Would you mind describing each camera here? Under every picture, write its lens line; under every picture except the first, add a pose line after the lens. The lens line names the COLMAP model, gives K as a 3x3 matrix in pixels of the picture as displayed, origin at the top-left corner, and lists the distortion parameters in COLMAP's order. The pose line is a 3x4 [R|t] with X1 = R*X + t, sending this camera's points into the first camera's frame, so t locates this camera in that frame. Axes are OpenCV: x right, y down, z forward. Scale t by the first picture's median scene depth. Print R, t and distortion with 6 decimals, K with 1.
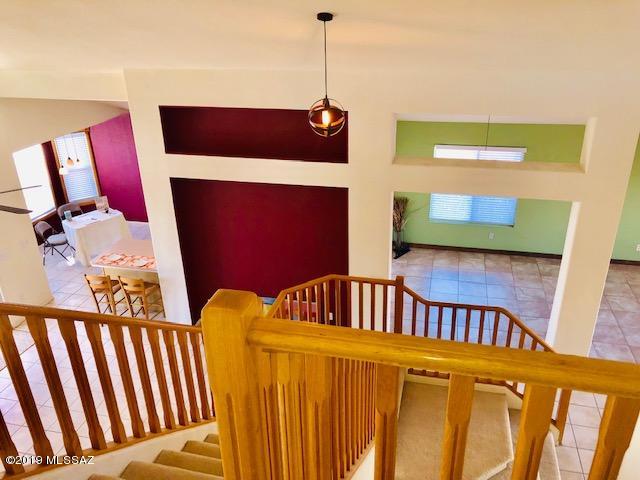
lens RADIAL K [[525.6, 0, 325.4], [0, 525.6, 238.3], [0, 0, 1]] dist [0.055509, -0.028190]
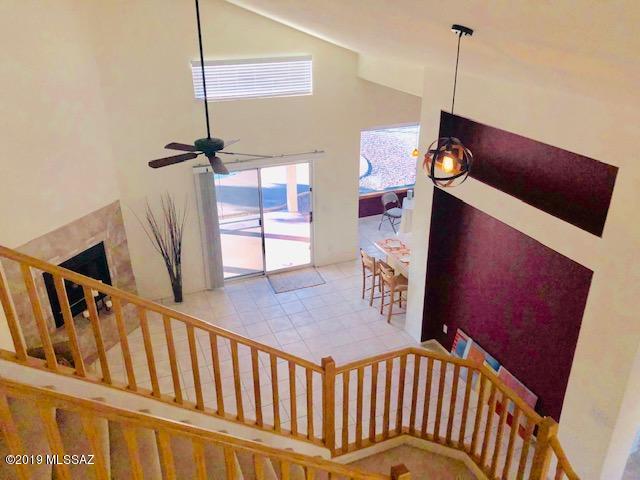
lens RADIAL K [[525.6, 0, 334.7], [0, 525.6, 239.6], [0, 0, 1]] dist [0.055509, -0.028190]
pose [[0.617649, 0.361135, -0.698635, 0.323332], [-0.349054, 0.921927, 0.167966, -0.137954], [0.704749, 0.140117, 0.695483, 0.265481]]
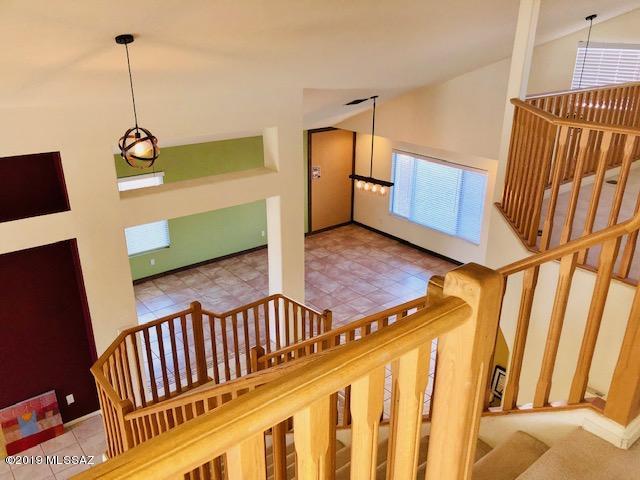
lens RADIAL K [[525.6, 0, 326.0], [0, 525.6, 245.0], [0, 0, 1]] dist [0.055509, -0.028190]
pose [[0.599600, -0.276674, 0.750954, -0.382631], [0.319259, 0.943136, 0.092567, -0.036413], [-0.733862, 0.184246, 0.653835, 0.136563]]
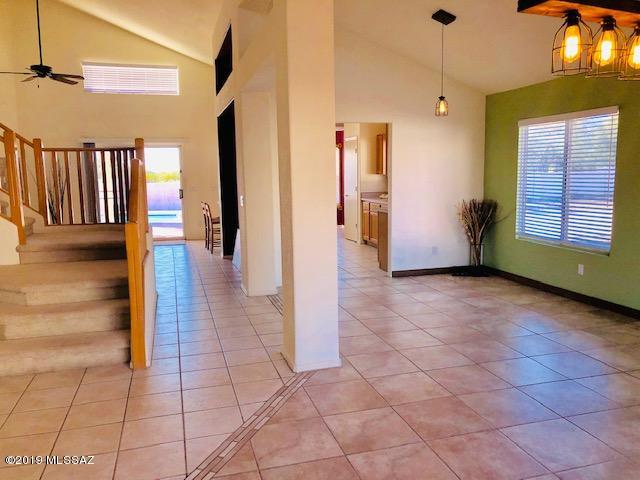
lens RADIAL K [[525.6, 0, 321.9], [0, 525.6, 236.9], [0, 0, 1]] dist [0.055509, -0.028190]
pose [[0.488482, 0.120681, -0.864188, 1.079675], [-0.365719, 0.927518, -0.077198, 0.178526], [0.792234, 0.353760, 0.497212, 0.748003]]
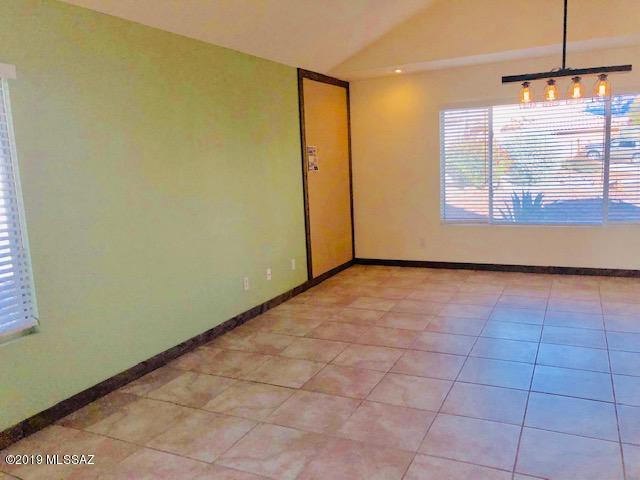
lens RADIAL K [[525.6, 0, 322.2], [0, 525.6, 241.3], [0, 0, 1]] dist [0.055509, -0.028190]
pose [[0.211742, -0.140228, 0.967213, 0.146264], [0.455241, 0.889884, 0.029356, -0.001539], [-0.864824, 0.434099, 0.252264, 1.178234]]
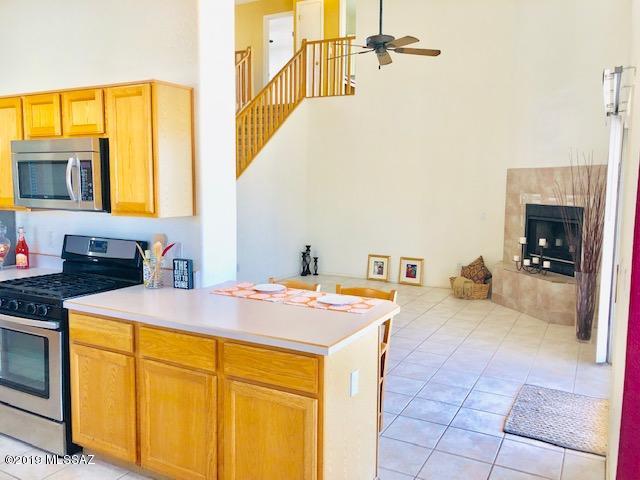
lens RADIAL K [[525.6, 0, 319.6], [0, 525.6, 239.0], [0, 0, 1]] dist [0.055509, -0.028190]
pose [[-0.966048, -0.013998, 0.257984, -0.623500], [0.118888, 0.862447, 0.491987, -0.230233], [-0.229384, 0.505954, -0.831501, 1.668830]]
